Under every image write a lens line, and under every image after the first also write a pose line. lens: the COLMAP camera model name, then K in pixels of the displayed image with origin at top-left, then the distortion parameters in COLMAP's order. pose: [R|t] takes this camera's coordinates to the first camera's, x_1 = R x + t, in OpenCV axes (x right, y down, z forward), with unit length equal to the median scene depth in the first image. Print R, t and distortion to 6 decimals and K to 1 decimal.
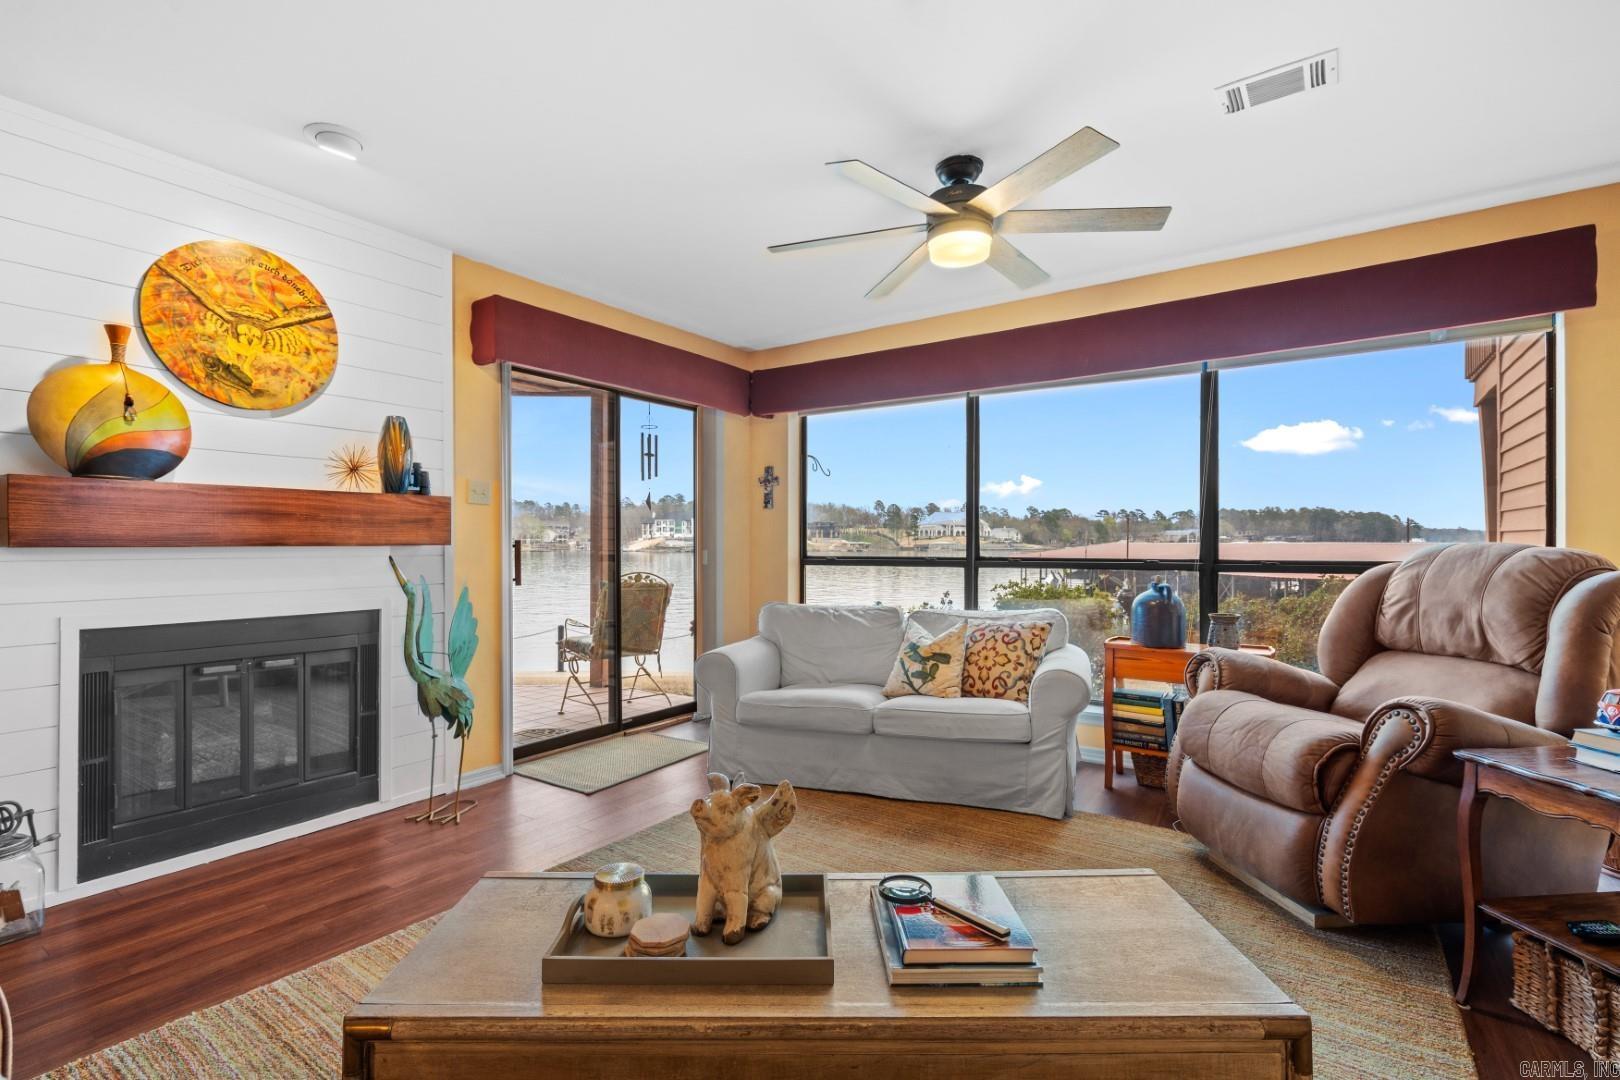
lens RADIAL K [[739.9, 0, 806.6], [0, 739.9, 542.3], [0, 0, 1]] dist [-0.005136, 0.003274]
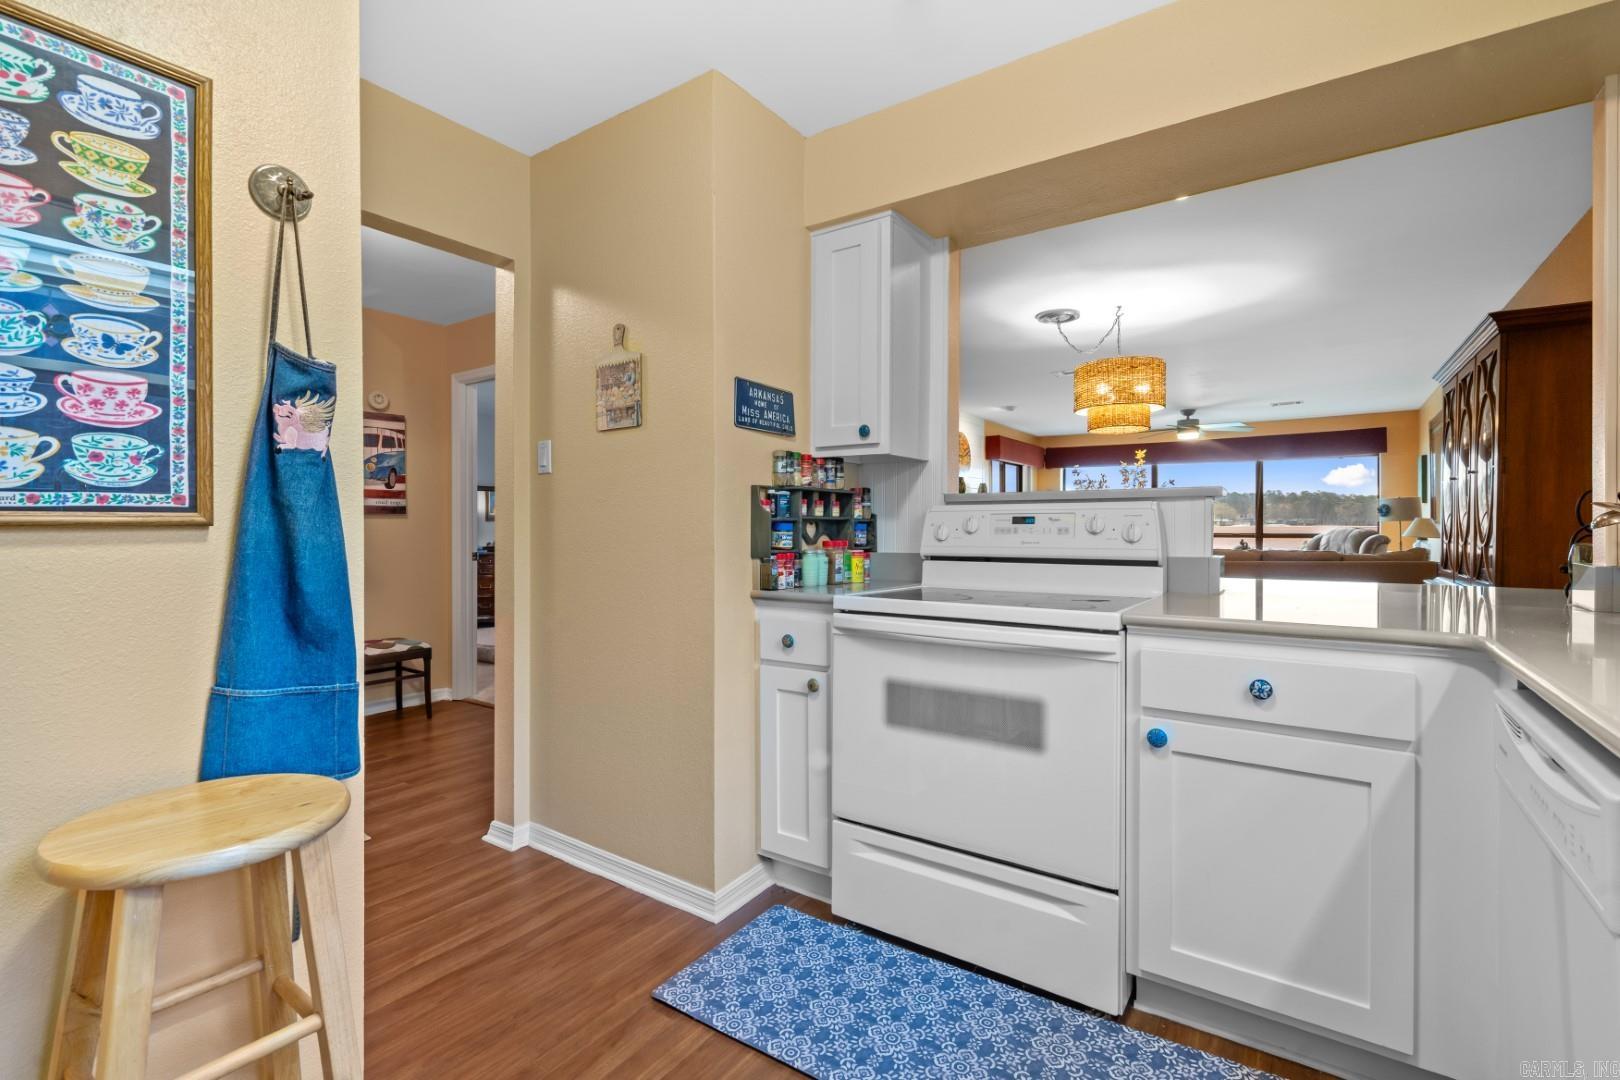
lens RADIAL K [[739.9, 0, 805.3], [0, 739.9, 529.8], [0, 0, 1]] dist [-0.005136, 0.003274]
pose [[0.999997, 0.000856, -0.002374, -1.209732], [-0.000840, 0.999978, 0.006514, -0.005335], [0.002380, -0.006512, 0.999976, -1.853443]]
